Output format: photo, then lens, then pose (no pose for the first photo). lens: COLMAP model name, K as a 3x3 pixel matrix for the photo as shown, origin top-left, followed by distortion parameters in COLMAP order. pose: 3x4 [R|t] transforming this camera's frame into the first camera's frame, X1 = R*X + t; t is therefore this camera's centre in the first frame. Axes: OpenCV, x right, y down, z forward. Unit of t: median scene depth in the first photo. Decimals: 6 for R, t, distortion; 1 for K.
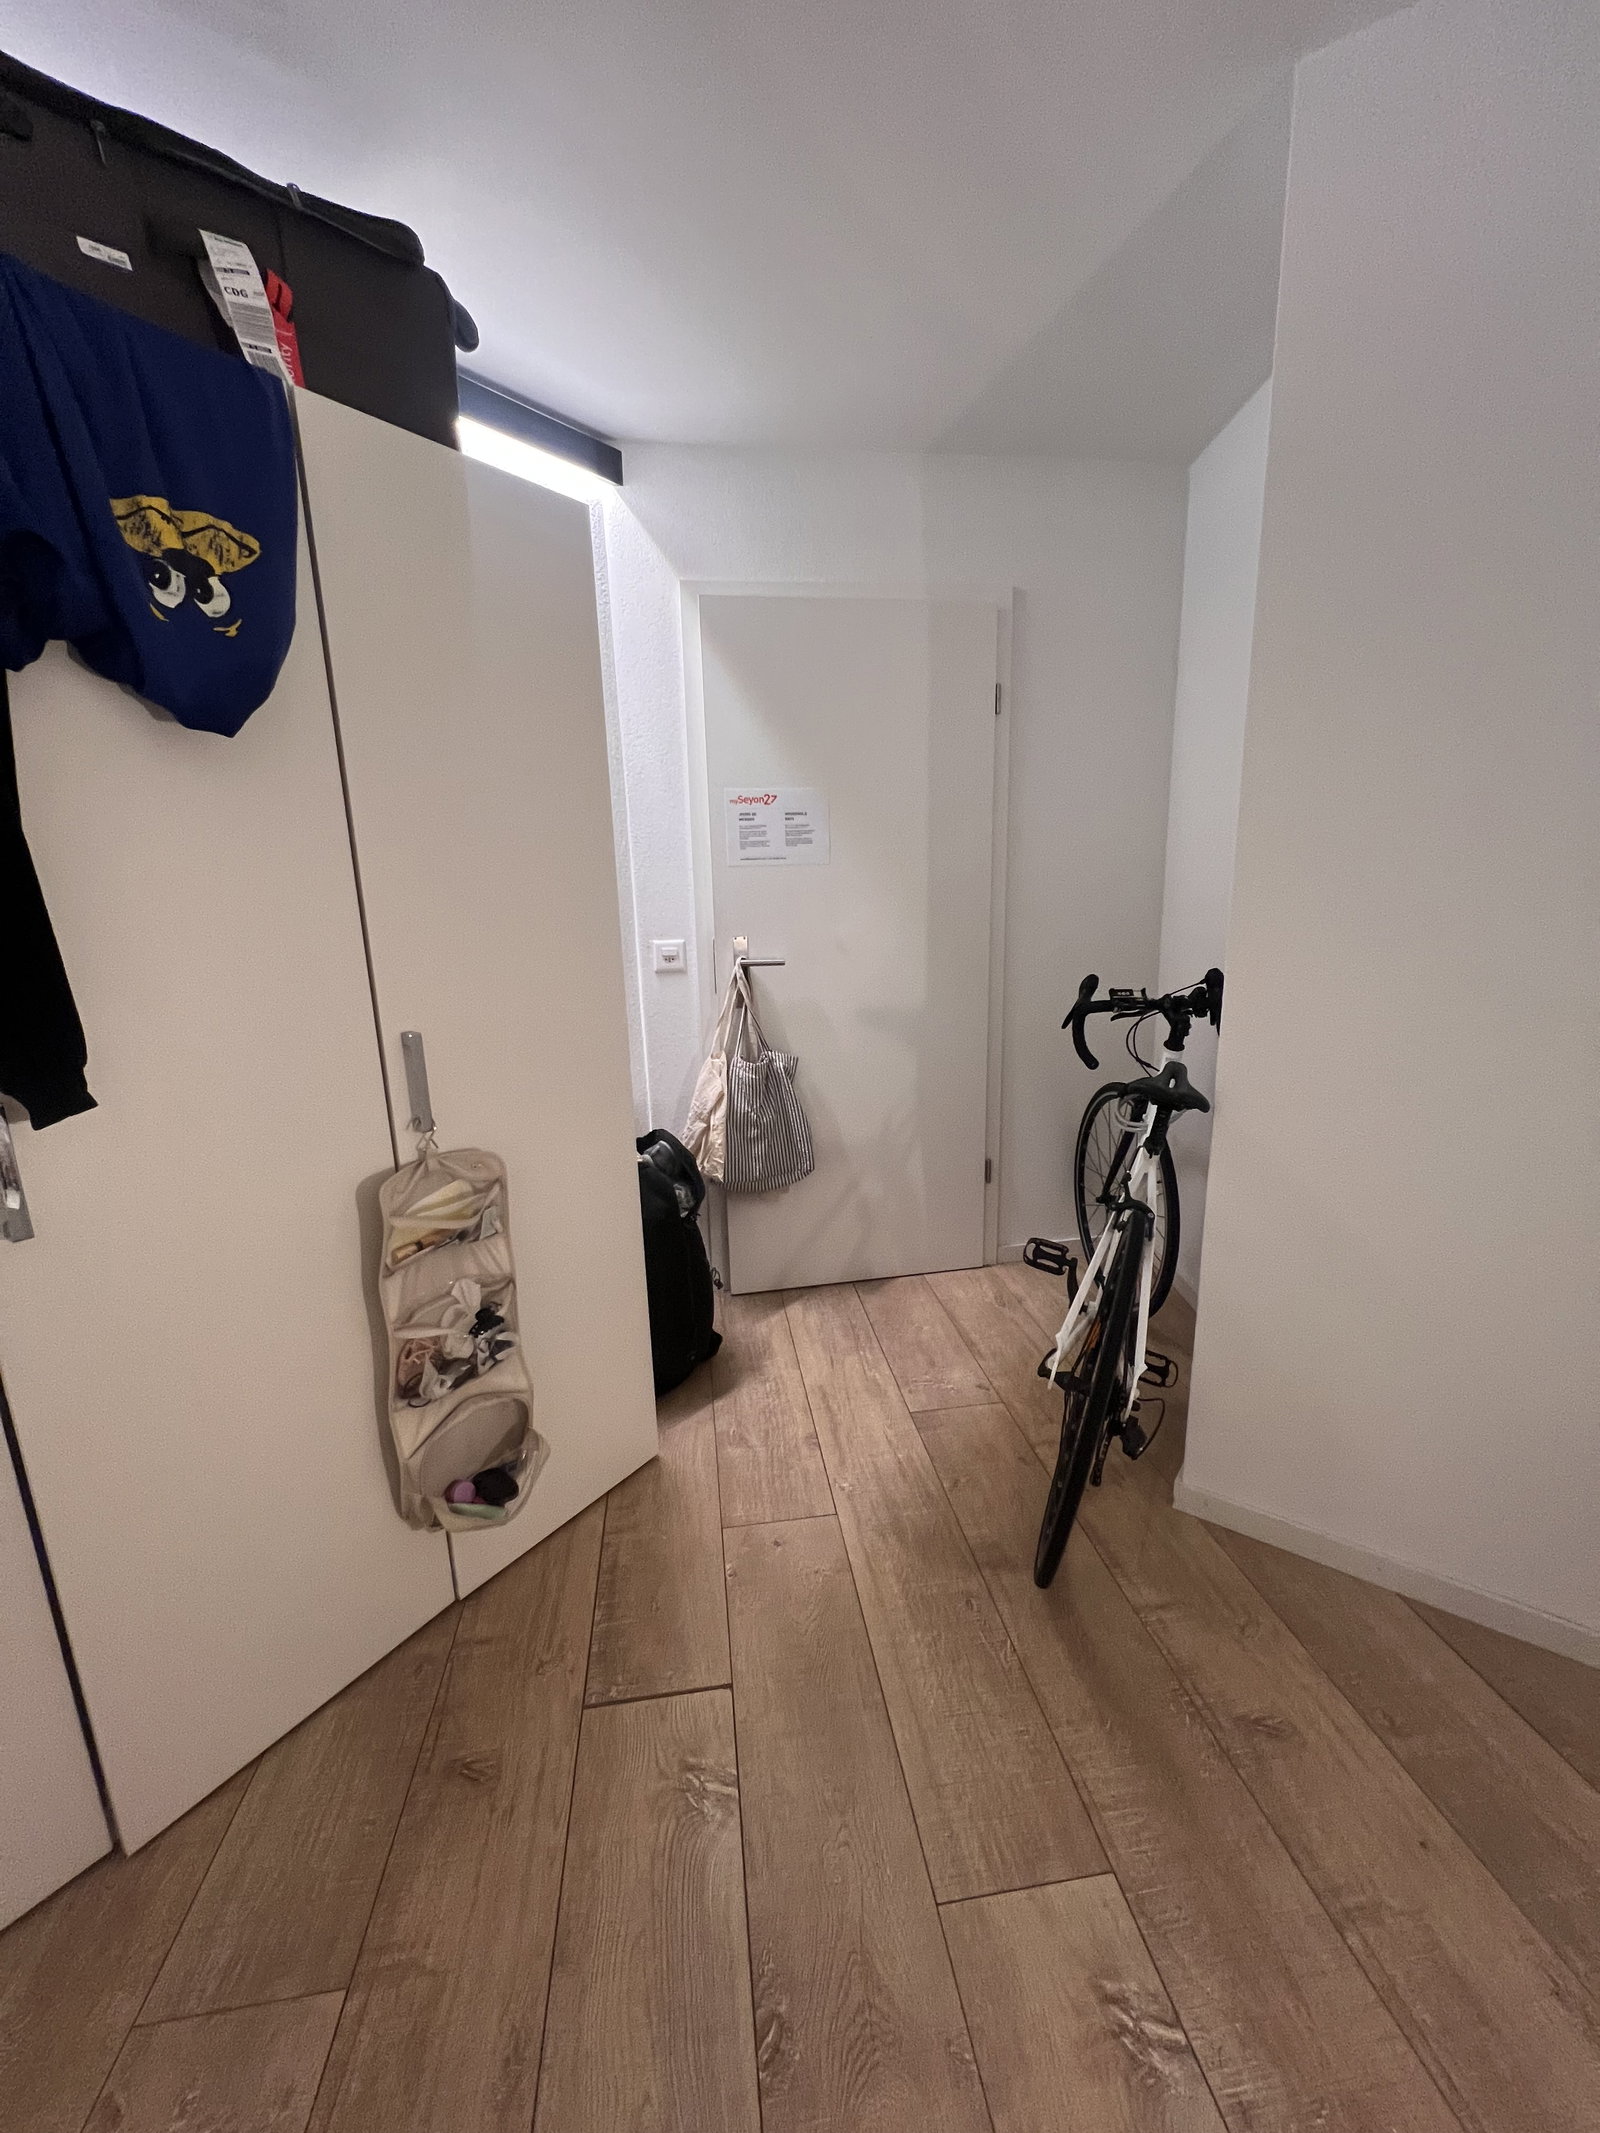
lens RADIAL K [[847.3, 0, 799.7], [0, 847.3, 1068.4], [0, 0, 1]] dist [-0.001376, 0.000627]
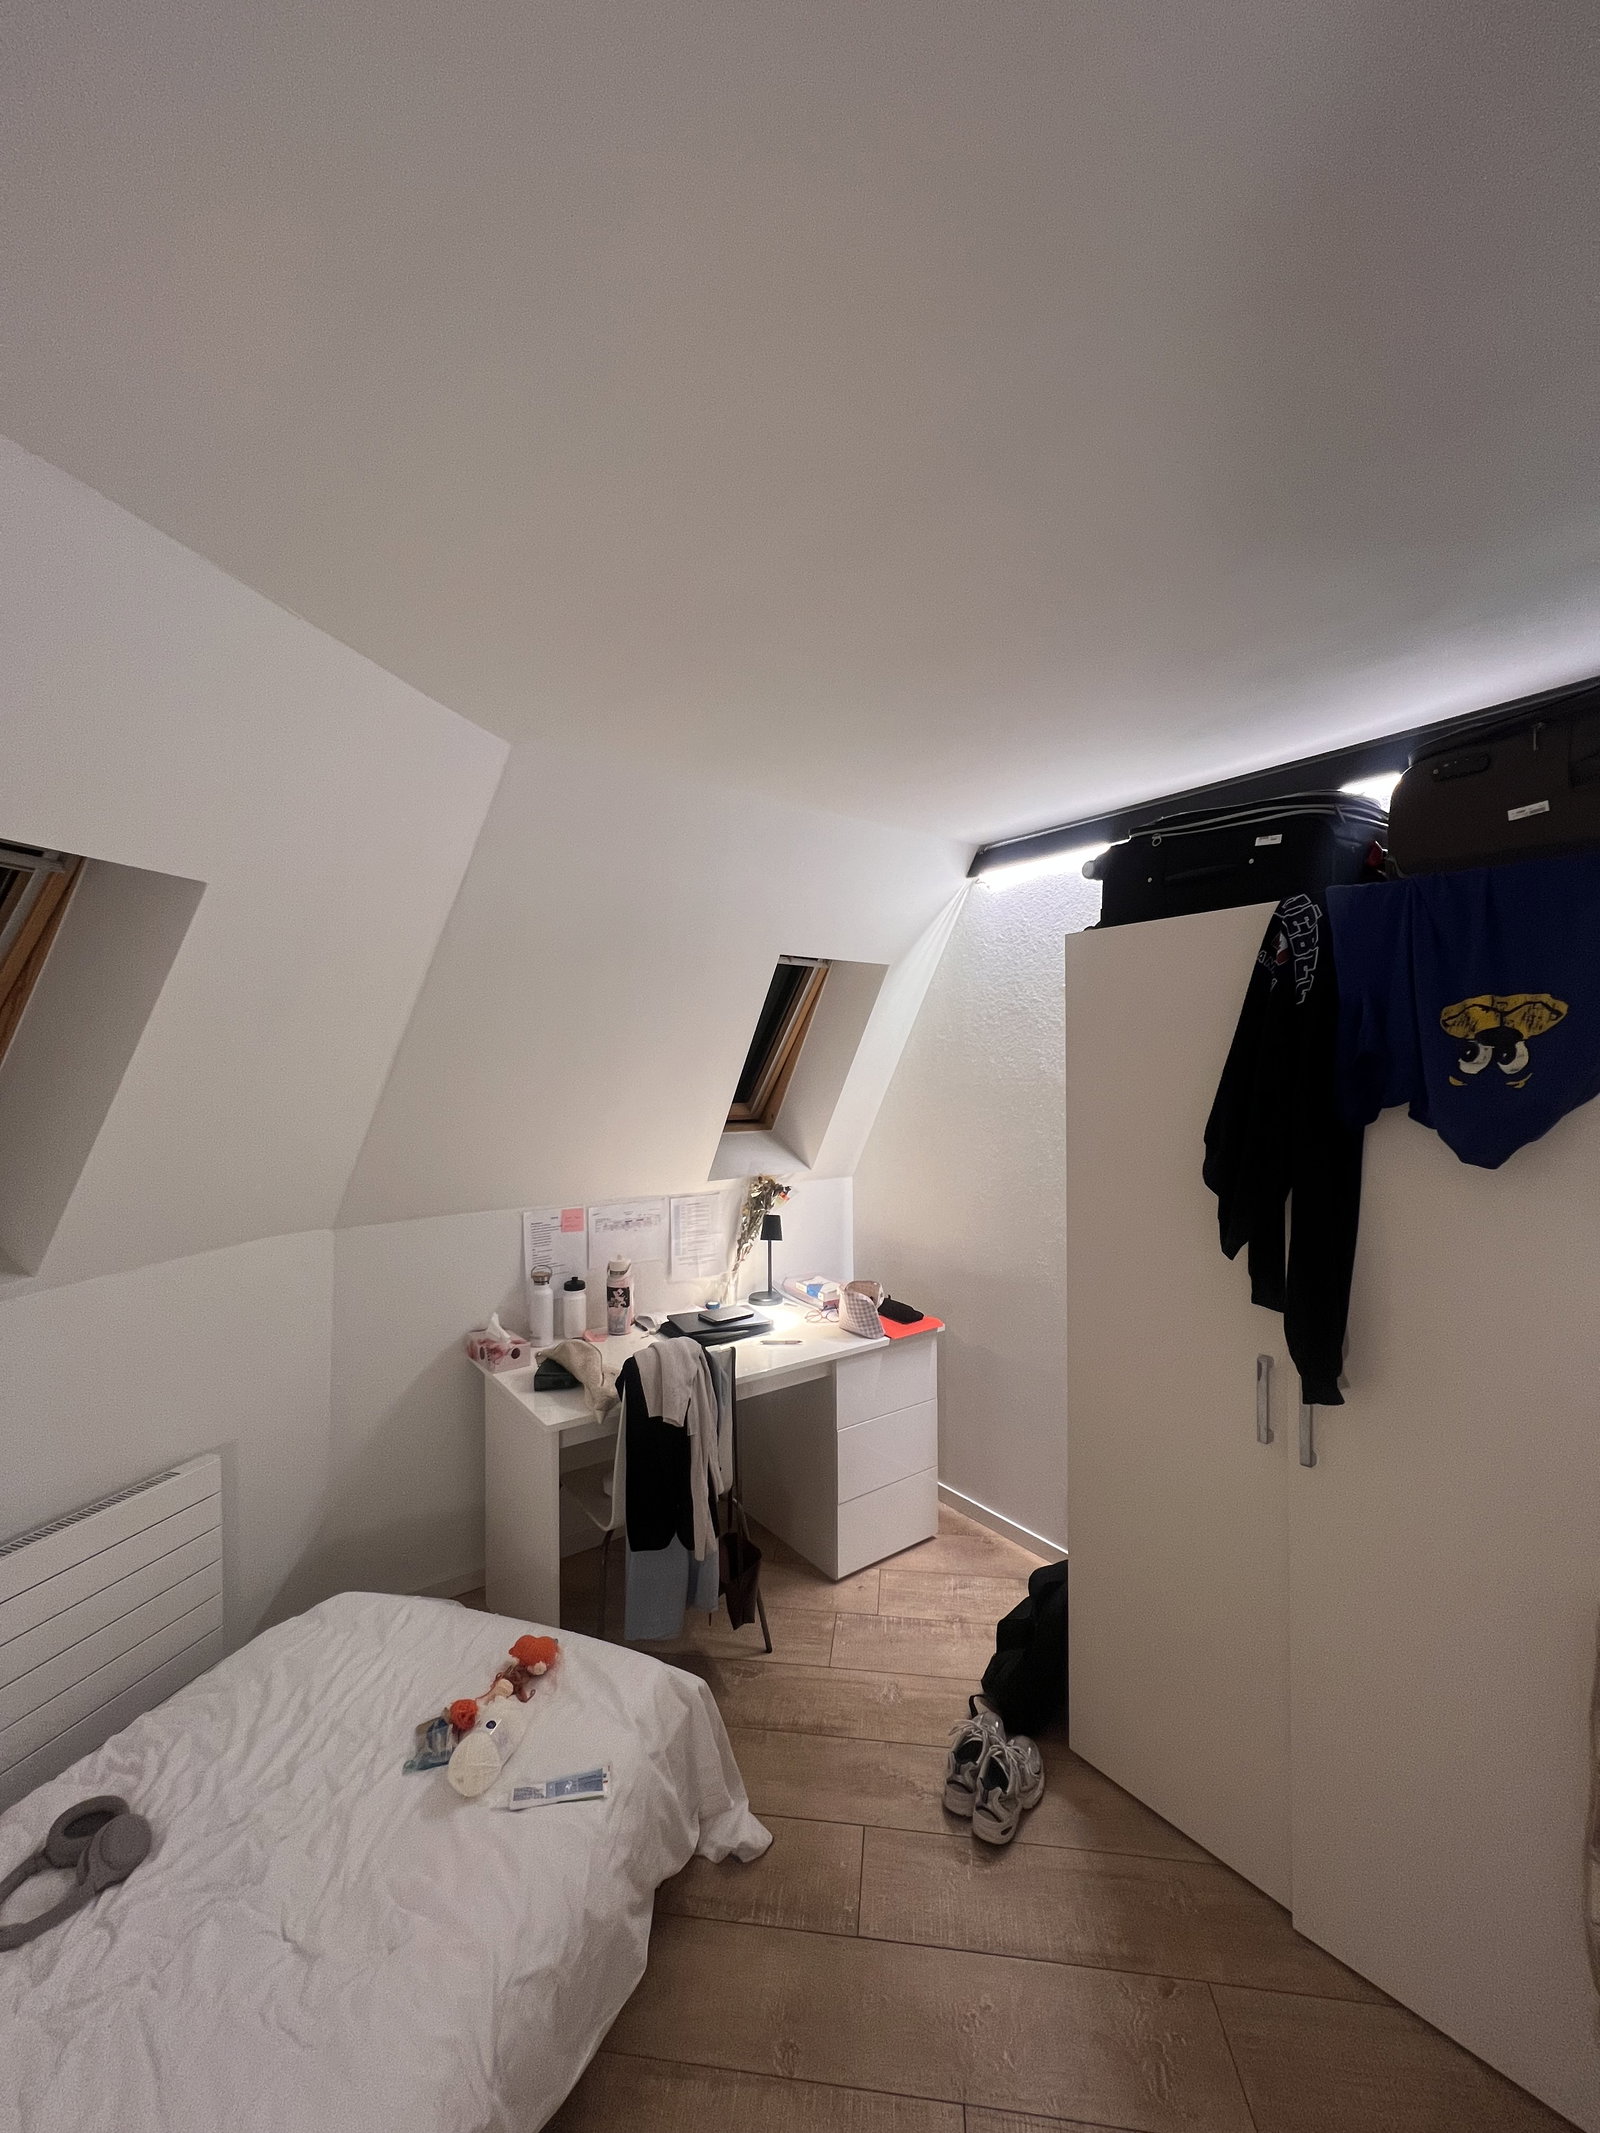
lens RADIAL K [[847.3, 0, 799.7], [0, 847.3, 1072.2], [0, 0, 1]] dist [-0.001376, 0.000627]
pose [[-0.271600, 0.031628, -0.961890, 0.777552], [-0.192645, 0.977445, 0.086535, -0.435414], [0.942932, 0.208807, -0.259382, 0.332270]]
